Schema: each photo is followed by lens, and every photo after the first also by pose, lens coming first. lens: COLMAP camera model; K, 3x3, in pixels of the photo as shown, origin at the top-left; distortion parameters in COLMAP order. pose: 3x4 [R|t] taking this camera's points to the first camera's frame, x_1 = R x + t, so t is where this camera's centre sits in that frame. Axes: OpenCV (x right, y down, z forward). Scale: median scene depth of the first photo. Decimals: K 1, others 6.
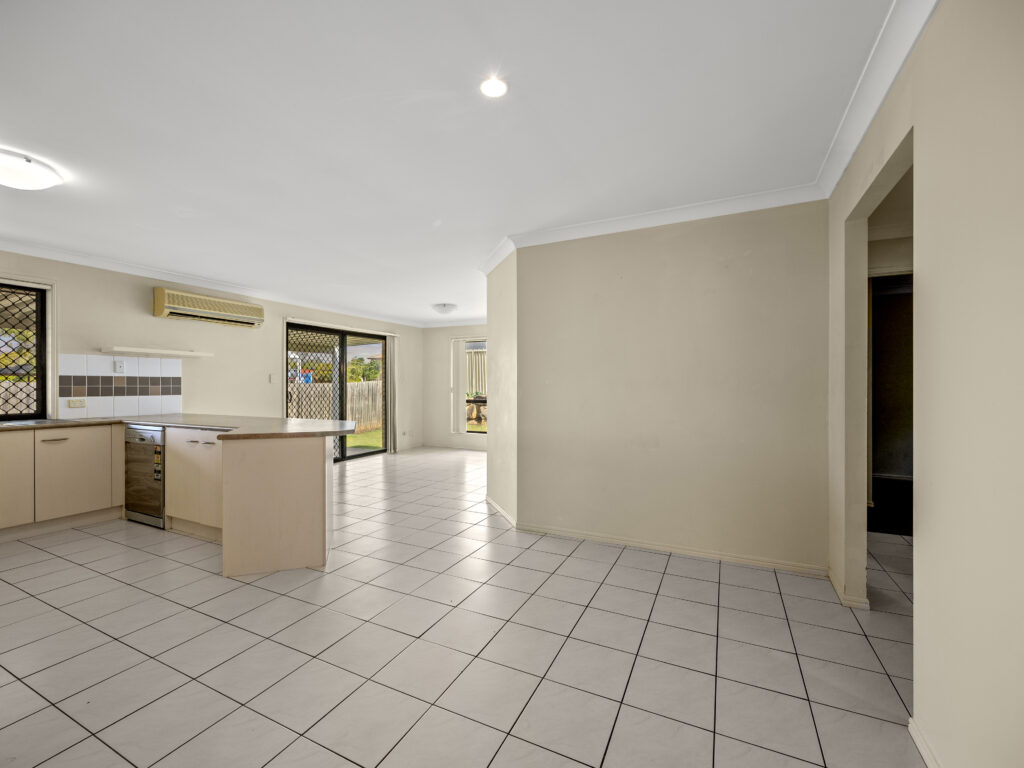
lens RADIAL K [[438.4, 0, 512.0], [0, 438.4, 384.0], [0, 0, 1]] dist [-0.002887, -0.000567]
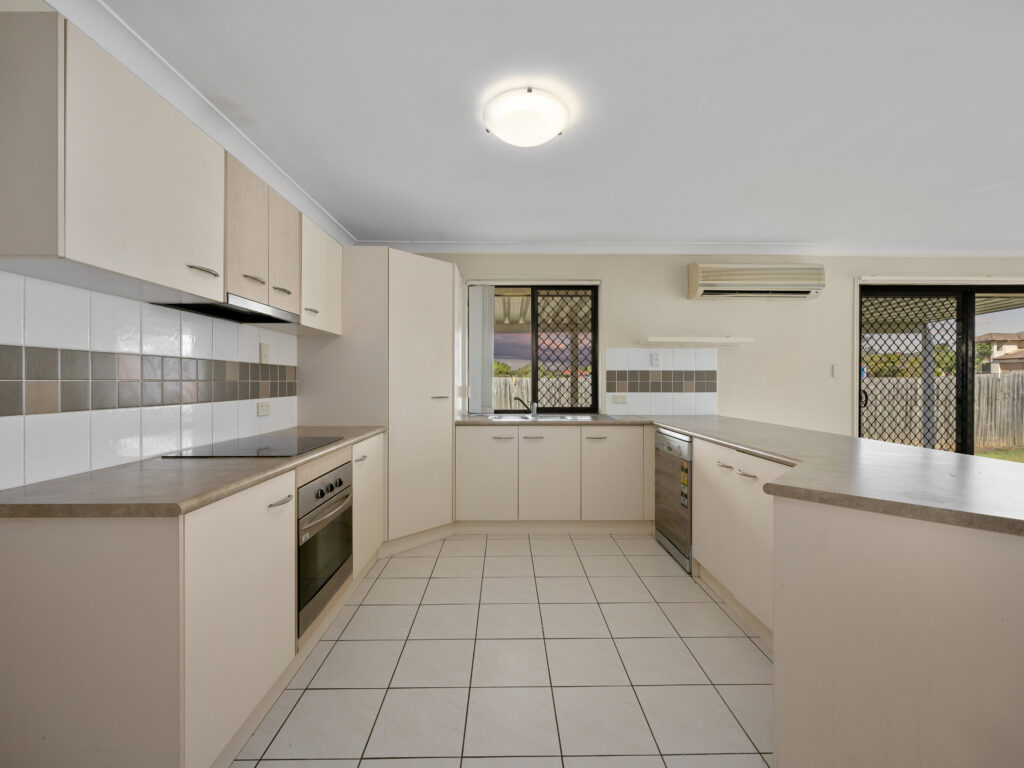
lens RADIAL K [[438.4, 0, 512.0], [0, 438.4, 384.0], [0, 0, 1]] dist [-0.002887, -0.000567]
pose [[0.451893, 0.008552, -0.892031, -0.209504], [0.001899, 0.999943, 0.010548, 0.000292], [0.892070, -0.006461, 0.451851, 0.303993]]
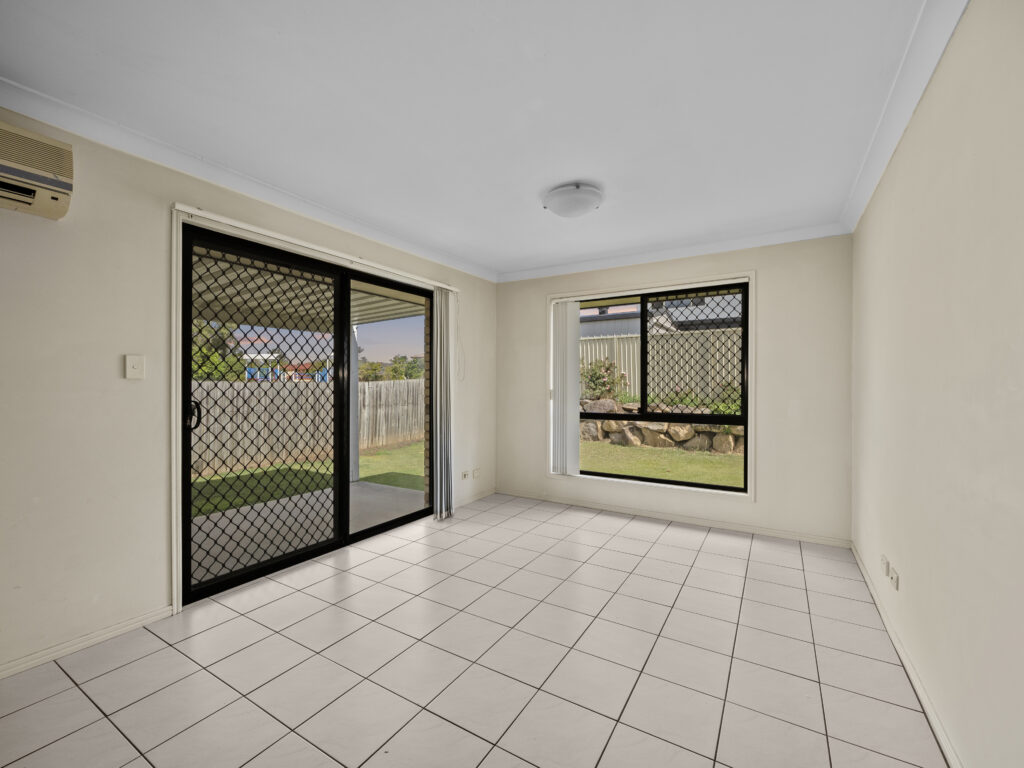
lens RADIAL K [[438.4, 0, 512.0], [0, 438.4, 384.0], [0, 0, 1]] dist [-0.002887, -0.000567]
pose [[0.995605, 0.004028, -0.093564, -0.241624], [-0.004020, 0.999992, 0.000275, 0.001510], [0.093565, 0.000102, 0.995613, 0.821109]]
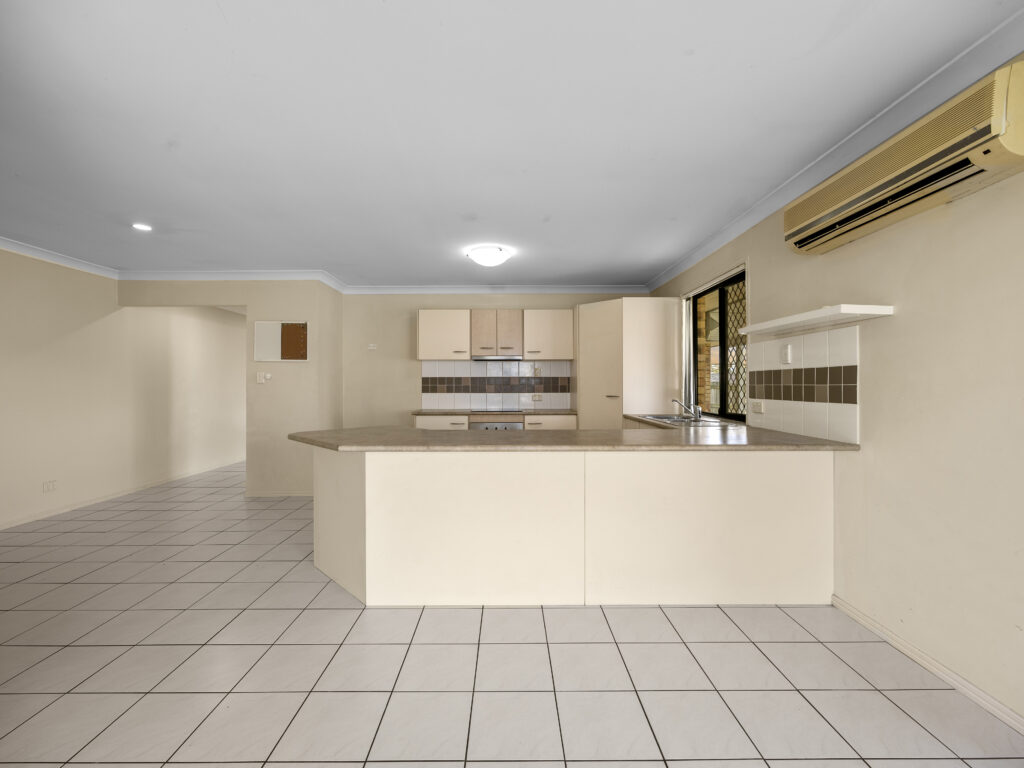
lens RADIAL K [[438.4, 0, 512.0], [0, 438.4, 384.0], [0, 0, 1]] dist [-0.002887, -0.000567]
pose [[-0.895592, 0.002477, -0.444869, -0.243712], [0.005139, 0.999975, -0.004779, 0.004343], [0.444846, -0.006567, -0.895583, 1.281312]]
